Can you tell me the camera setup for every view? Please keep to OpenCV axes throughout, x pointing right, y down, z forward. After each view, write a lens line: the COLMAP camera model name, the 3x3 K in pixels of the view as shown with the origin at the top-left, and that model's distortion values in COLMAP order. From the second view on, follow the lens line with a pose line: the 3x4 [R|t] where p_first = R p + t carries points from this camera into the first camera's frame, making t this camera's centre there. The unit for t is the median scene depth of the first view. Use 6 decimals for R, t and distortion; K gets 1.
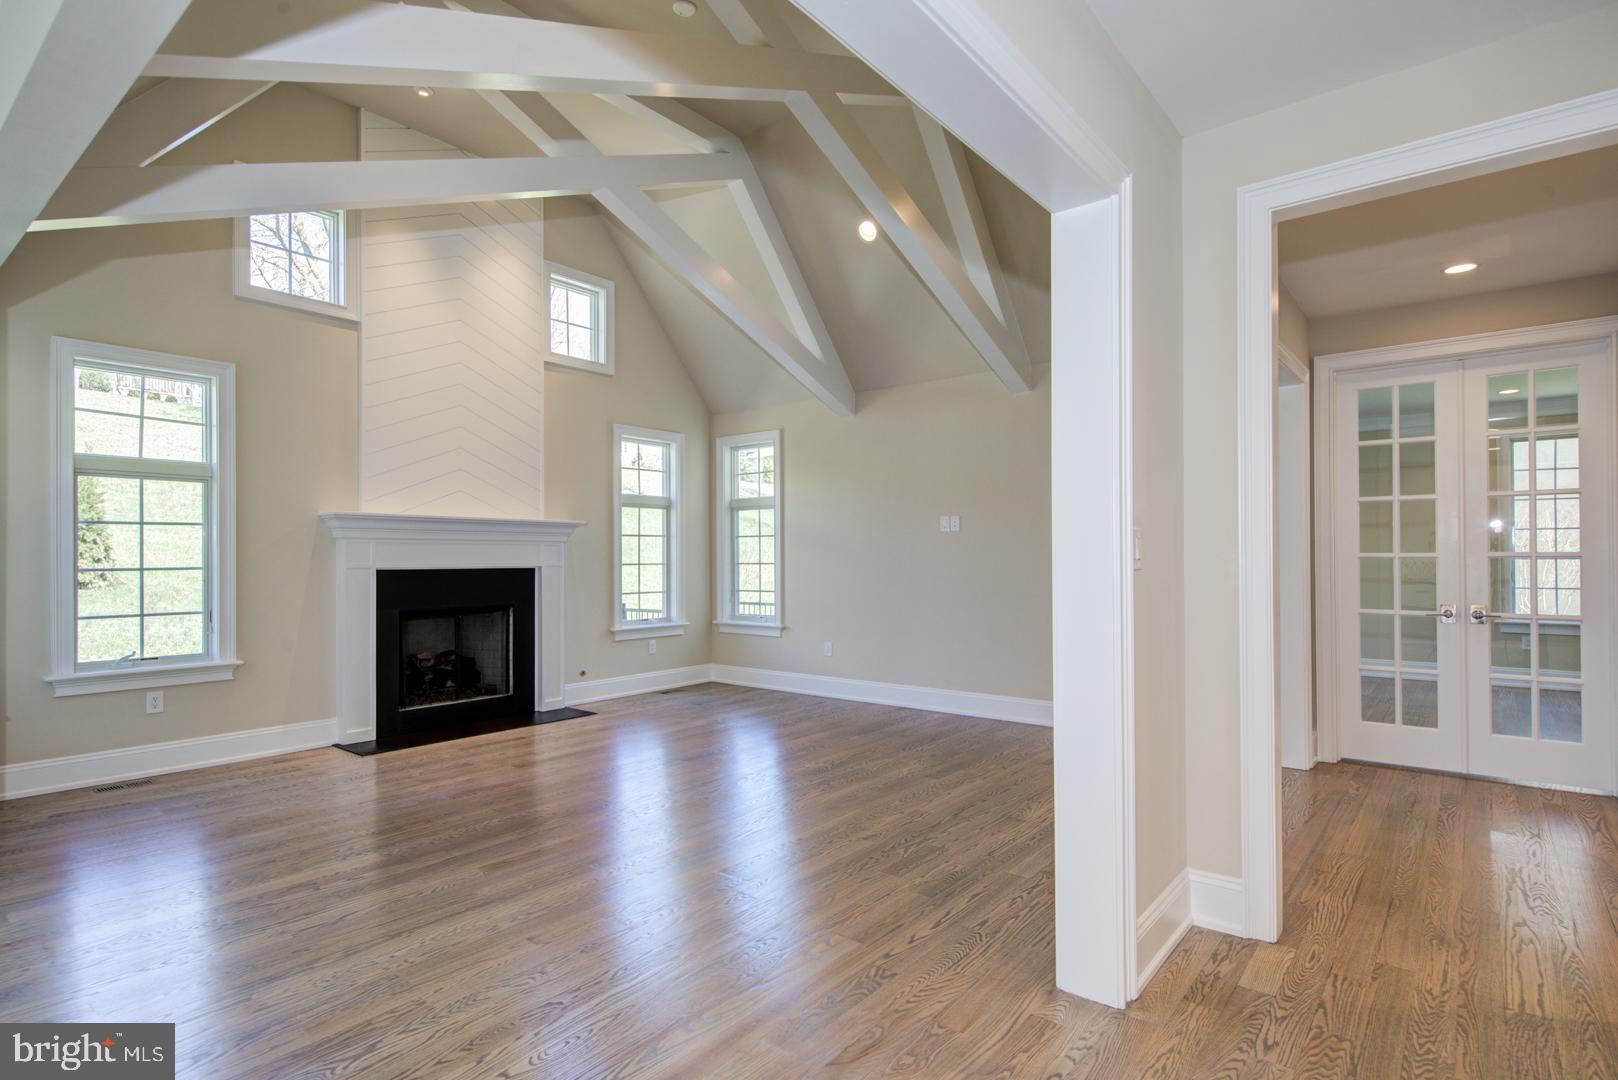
lens RADIAL K [[795.0, 0, 799.6], [0, 795.0, 554.1], [0, 0, 1]] dist [0.012231, -0.000637]
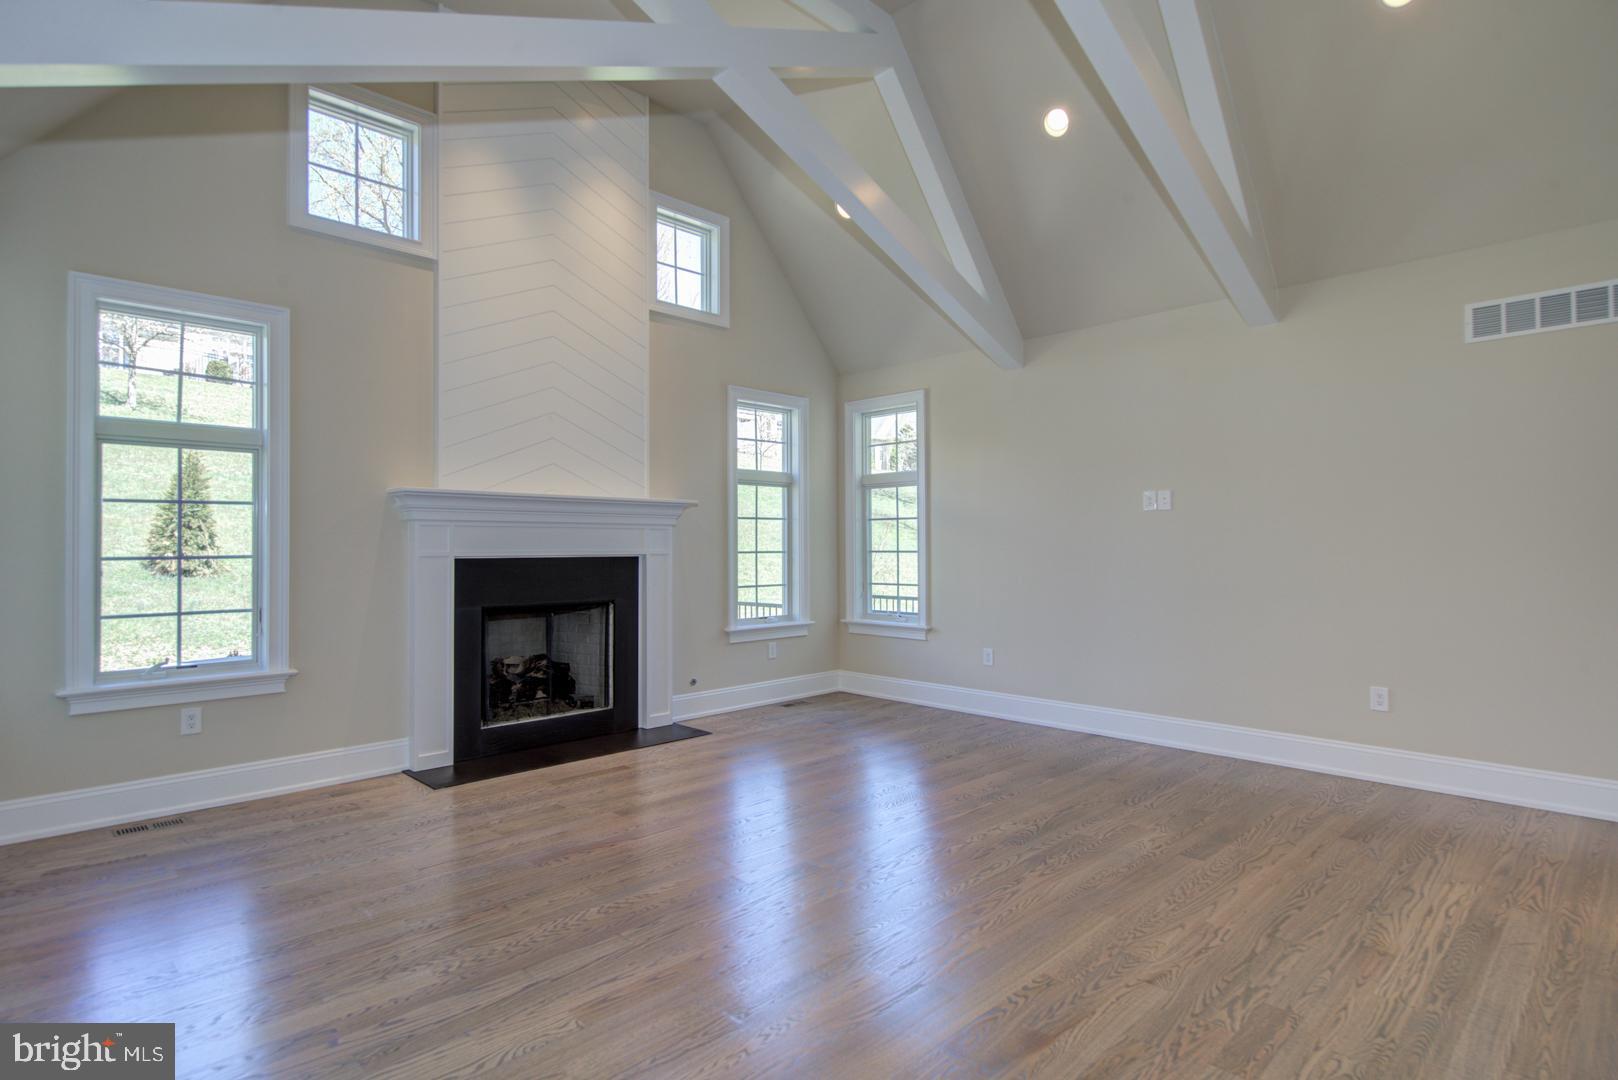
lens RADIAL K [[795.0, 0, 799.1], [0, 795.0, 534.5], [0, 0, 1]] dist [0.012231, -0.000637]
pose [[0.993940, -0.001324, -0.109918, -0.086093], [0.000318, 0.999958, -0.009163, 0.002396], [0.109925, 0.009073, 0.993898, 0.221701]]
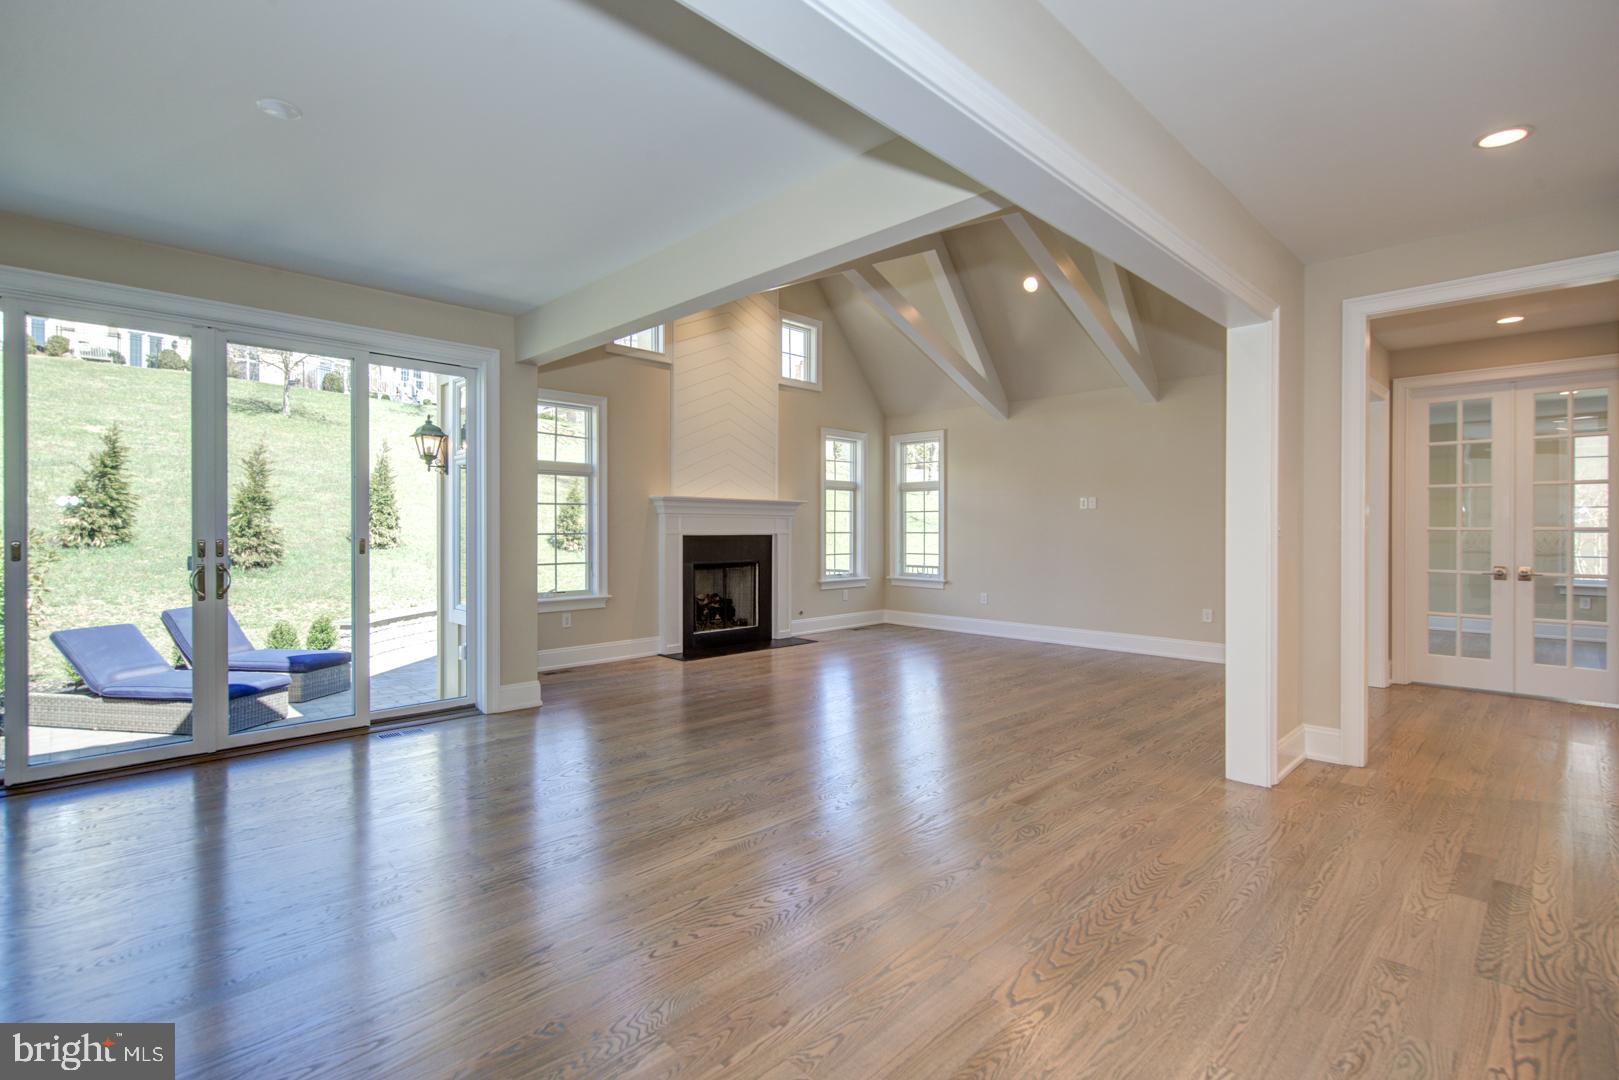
lens RADIAL K [[738.7, 0, 779.5], [0, 738.7, 532.8], [0, 0, 1]] dist [0.010106, -0.003794]
pose [[0.993329, 0.005504, -0.115183, -0.205315], [-0.004217, 0.999926, 0.011419, -0.000970], [0.115237, -0.010857, 0.993279, -0.313923]]
